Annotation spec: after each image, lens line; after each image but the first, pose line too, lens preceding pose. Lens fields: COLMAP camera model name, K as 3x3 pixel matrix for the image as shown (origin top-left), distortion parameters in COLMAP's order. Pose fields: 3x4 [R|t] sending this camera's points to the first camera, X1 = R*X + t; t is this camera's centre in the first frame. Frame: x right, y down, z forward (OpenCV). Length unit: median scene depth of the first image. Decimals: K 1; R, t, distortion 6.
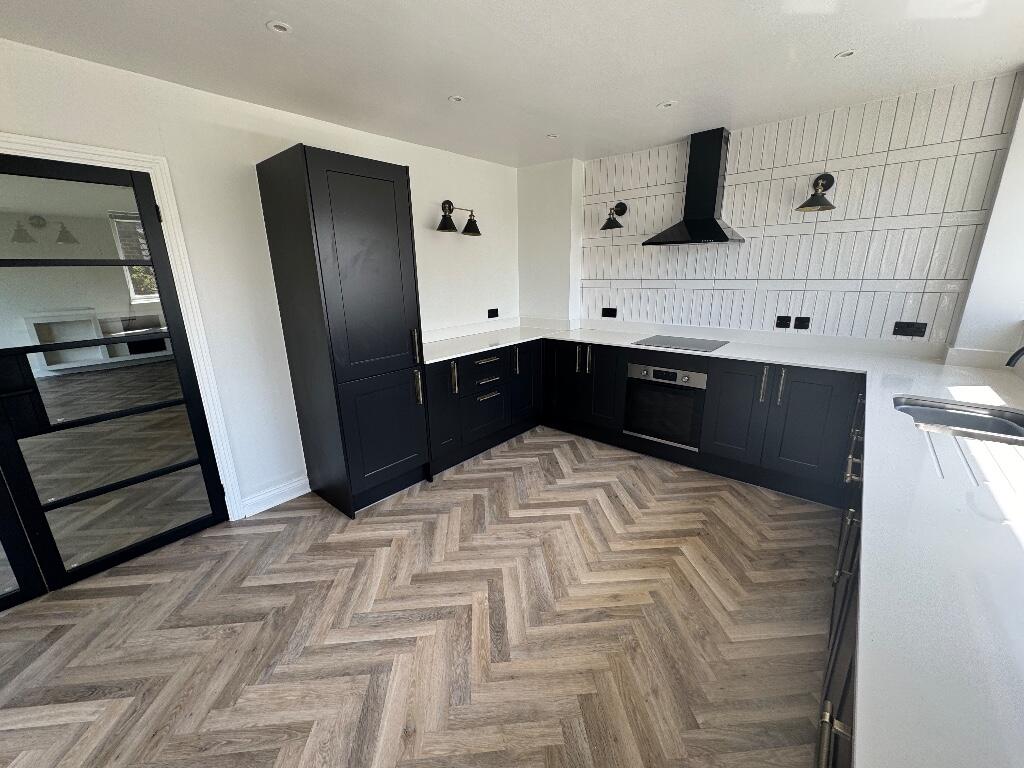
lens RADIAL K [[404.5, 0, 509.5], [0, 404.5, 383.3], [0, 0, 1]] dist [-0.000594, -0.000131]
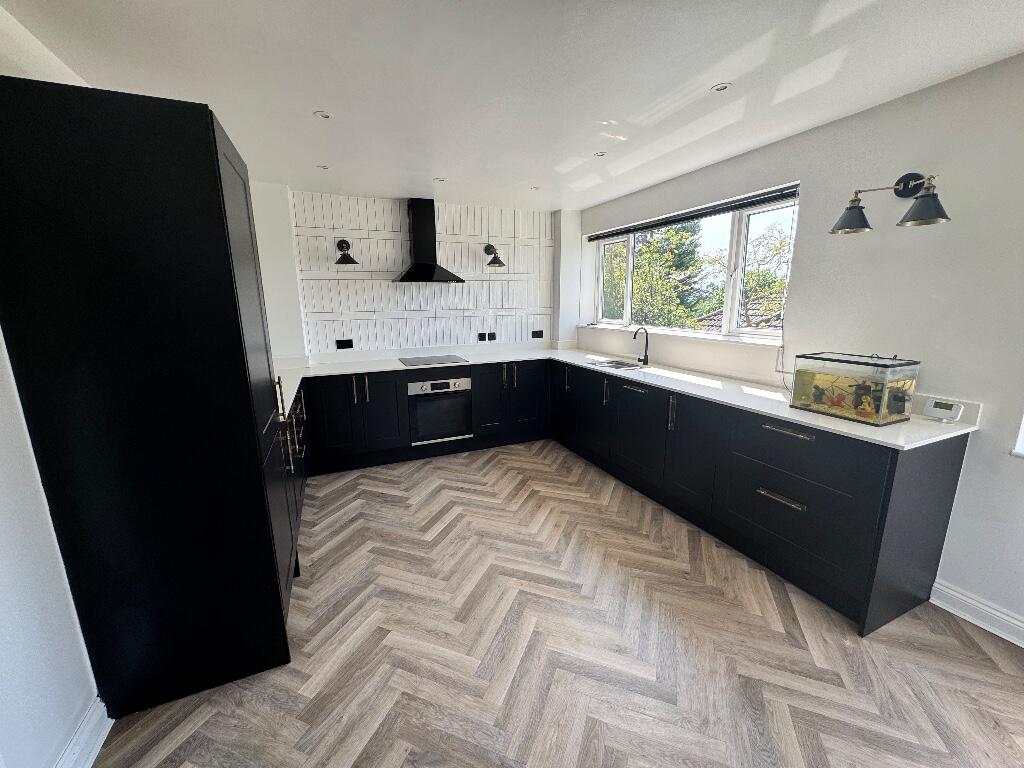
lens RADIAL K [[404.5, 0, 509.5], [0, 404.5, 383.3], [0, 0, 1]] dist [-0.000594, -0.000131]
pose [[0.447337, -0.171002, 0.877866, -0.708246], [0.241115, 0.968267, 0.065745, -0.068295], [-0.861251, 0.182256, 0.474373, 0.266833]]
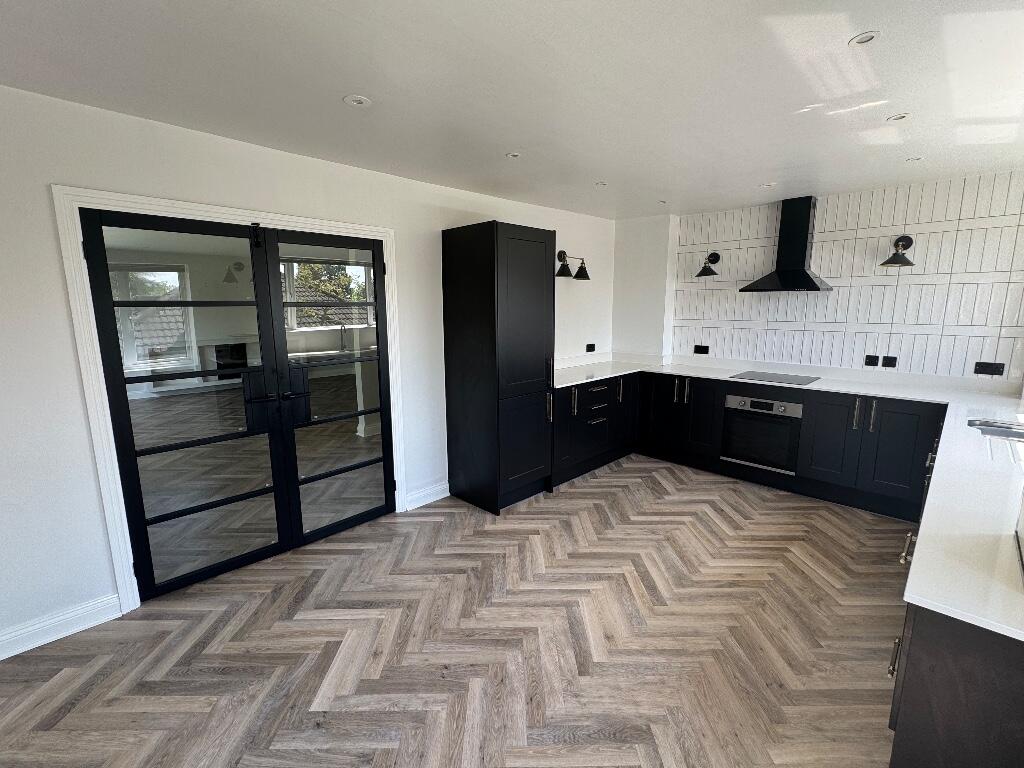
lens RADIAL K [[454.8, 0, 512.0], [0, 454.8, 384.0], [0, 0, 1]] dist [-0.003144, 0.000921]
pose [[0.997034, 0.026874, -0.072124, -0.250797], [-0.033712, 0.994874, -0.095336, 0.074441], [0.069192, 0.097485, 0.992829, -0.348425]]
